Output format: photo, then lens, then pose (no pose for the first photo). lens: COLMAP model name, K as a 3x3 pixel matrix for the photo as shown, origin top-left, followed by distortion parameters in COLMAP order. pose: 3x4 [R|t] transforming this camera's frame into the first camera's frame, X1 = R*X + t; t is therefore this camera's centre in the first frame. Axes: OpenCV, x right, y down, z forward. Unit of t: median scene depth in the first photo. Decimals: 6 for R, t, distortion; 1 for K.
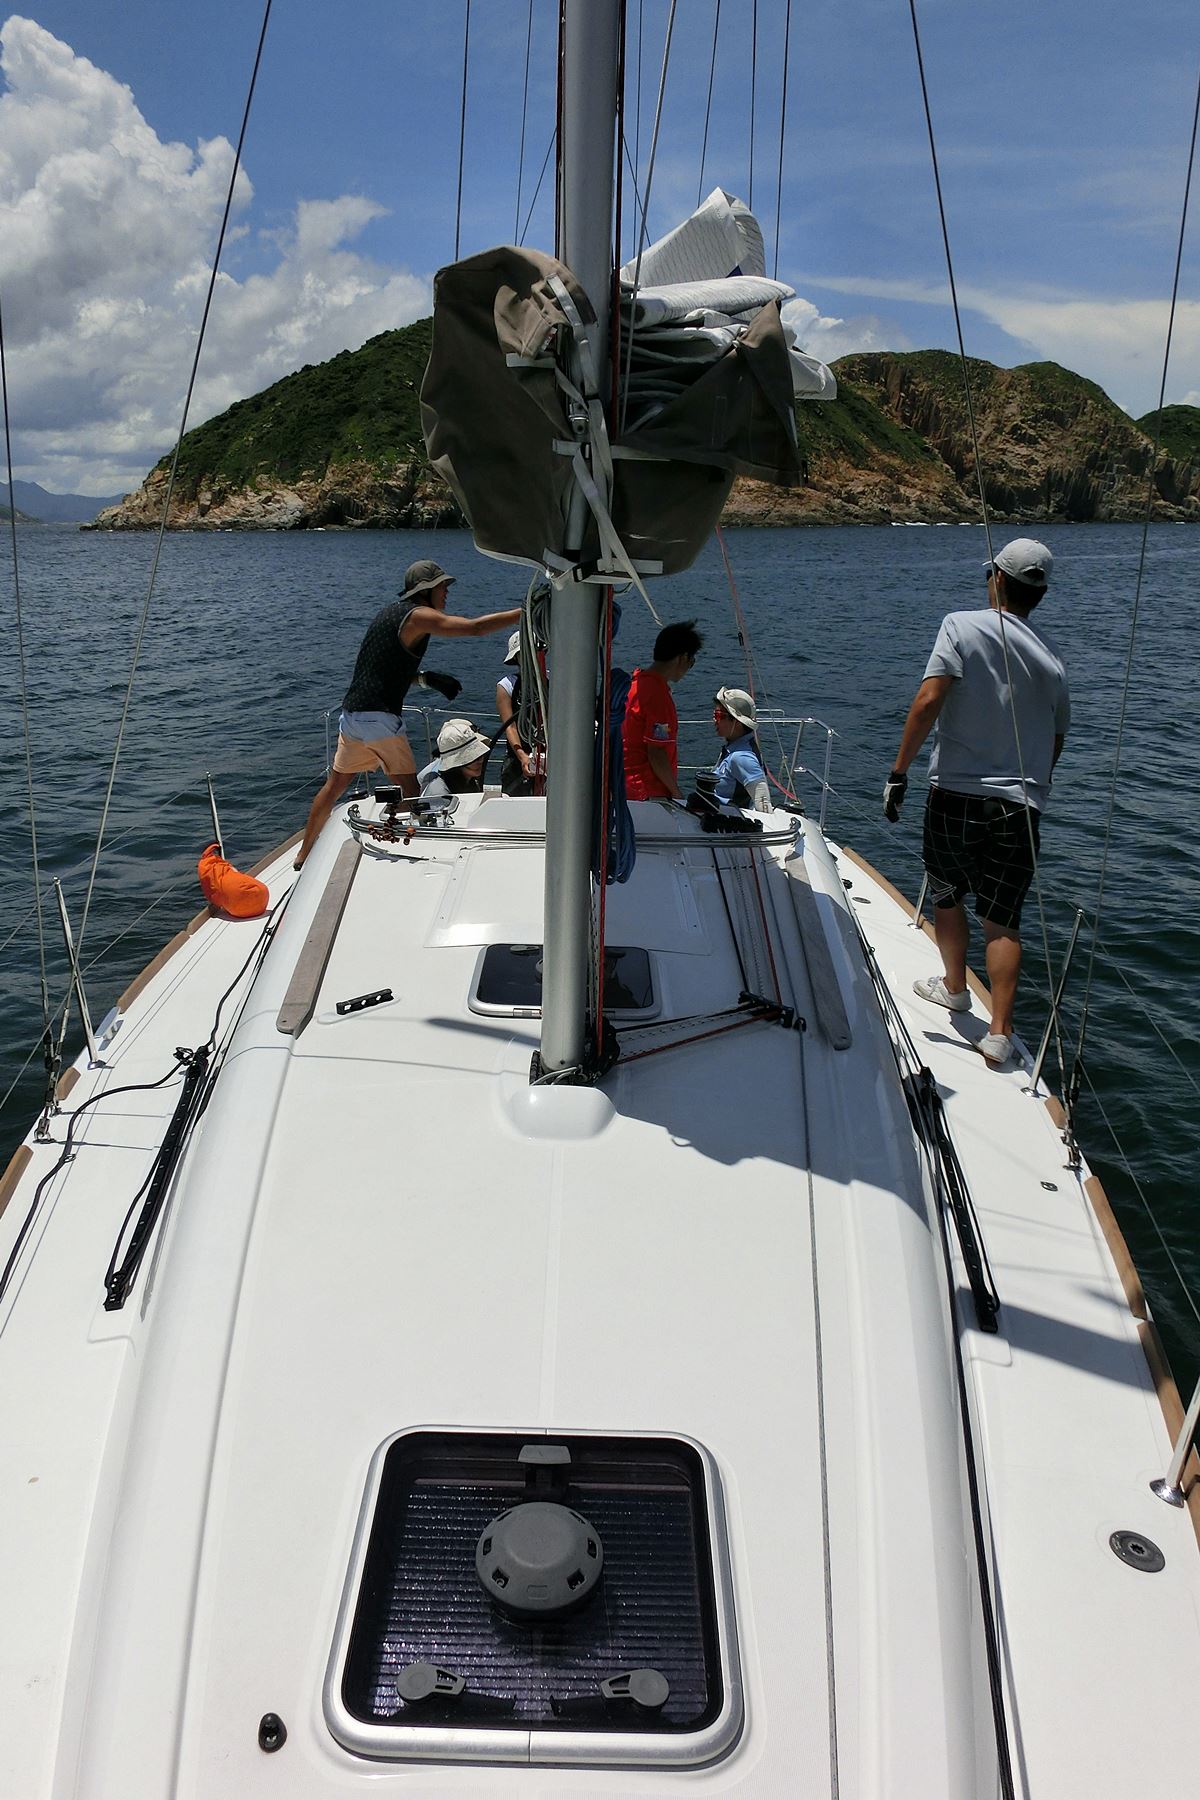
lens RADIAL K [[1326.3, 0, 600.0], [0, 1326.3, 900.0], [0, 0, 1]] dist [-0.019591, -0.000672]
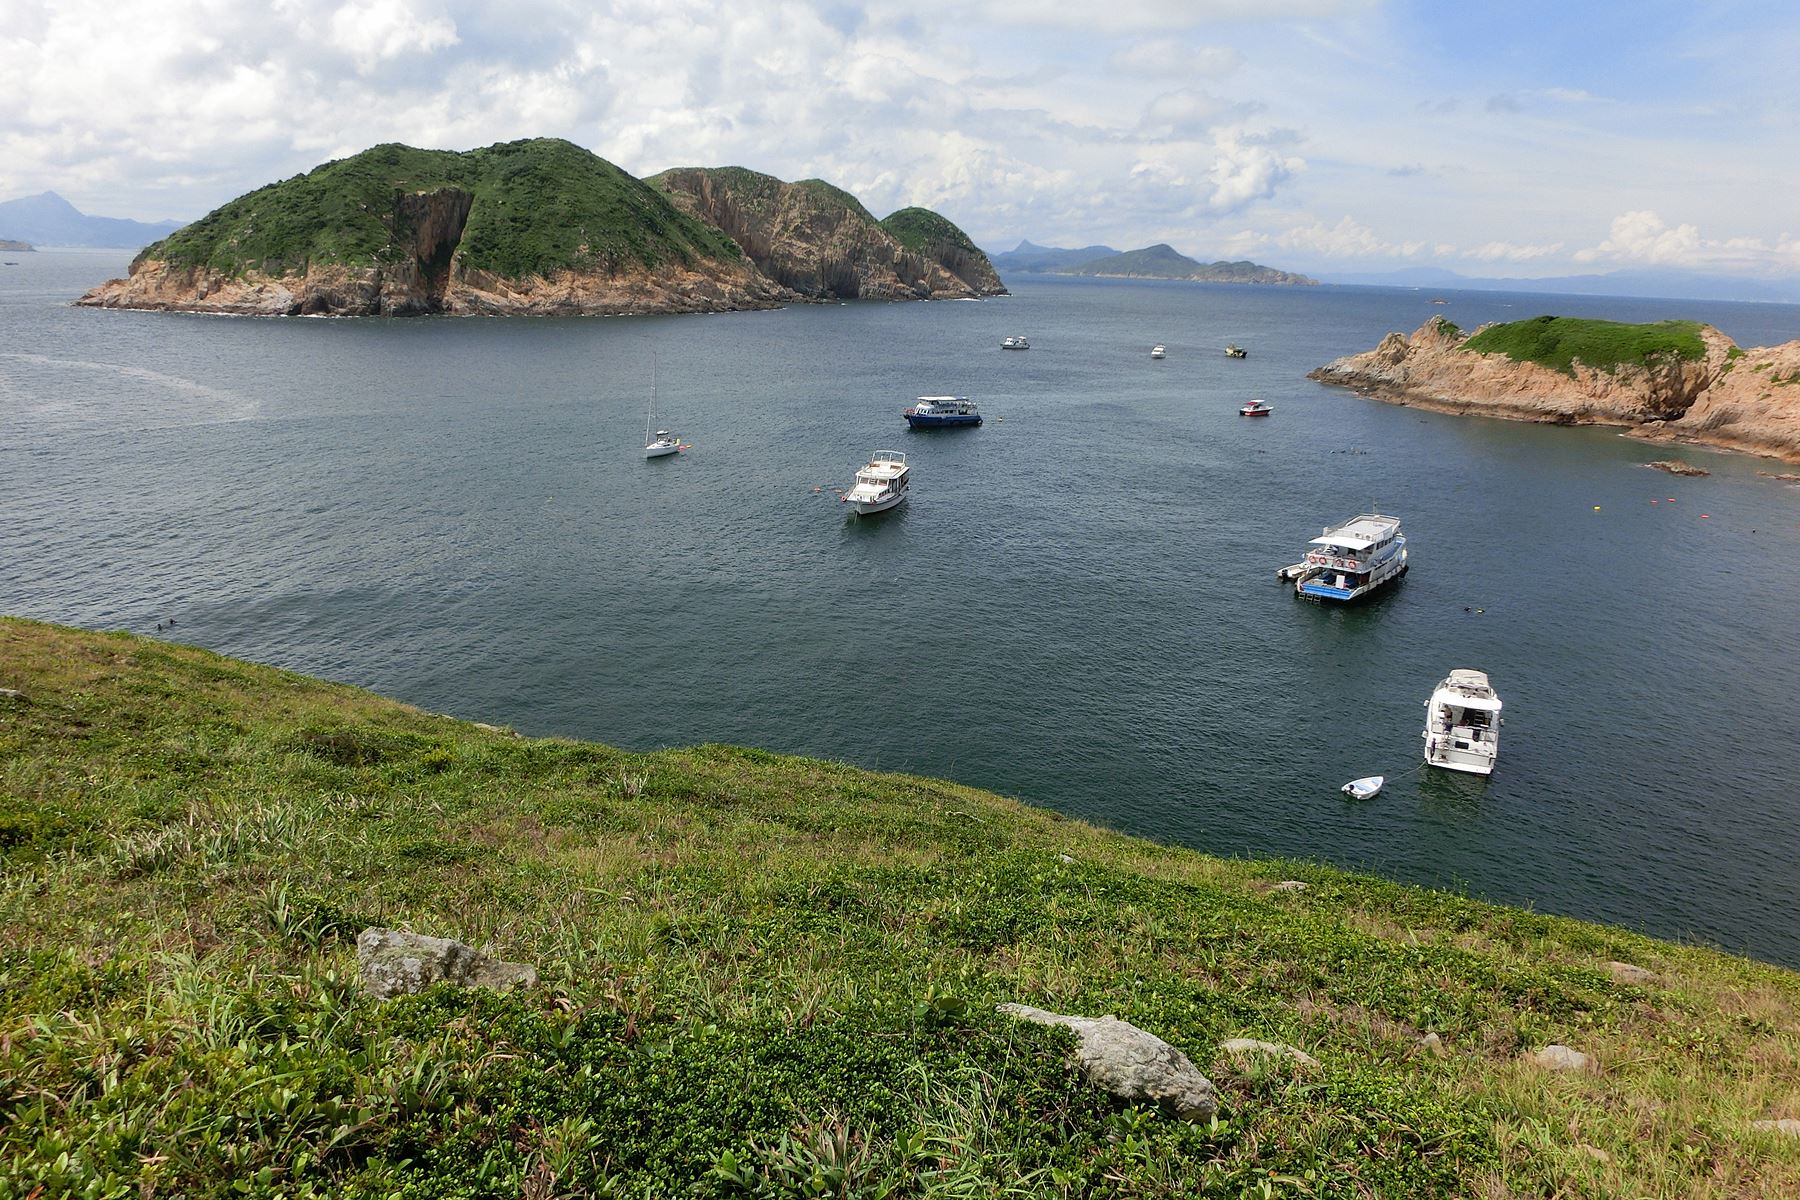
lens RADIAL K [[1243.2, 0, 900.0], [0, 1243.2, 600.0], [0, 0, 1]] dist [-0.055602, 0.044681]
pose [[0.935907, -0.060374, 0.347034, -0.087859], [0.063675, 0.997969, 0.001892, 0.051053], [-0.346443, 0.020326, 0.937851, -0.378951]]
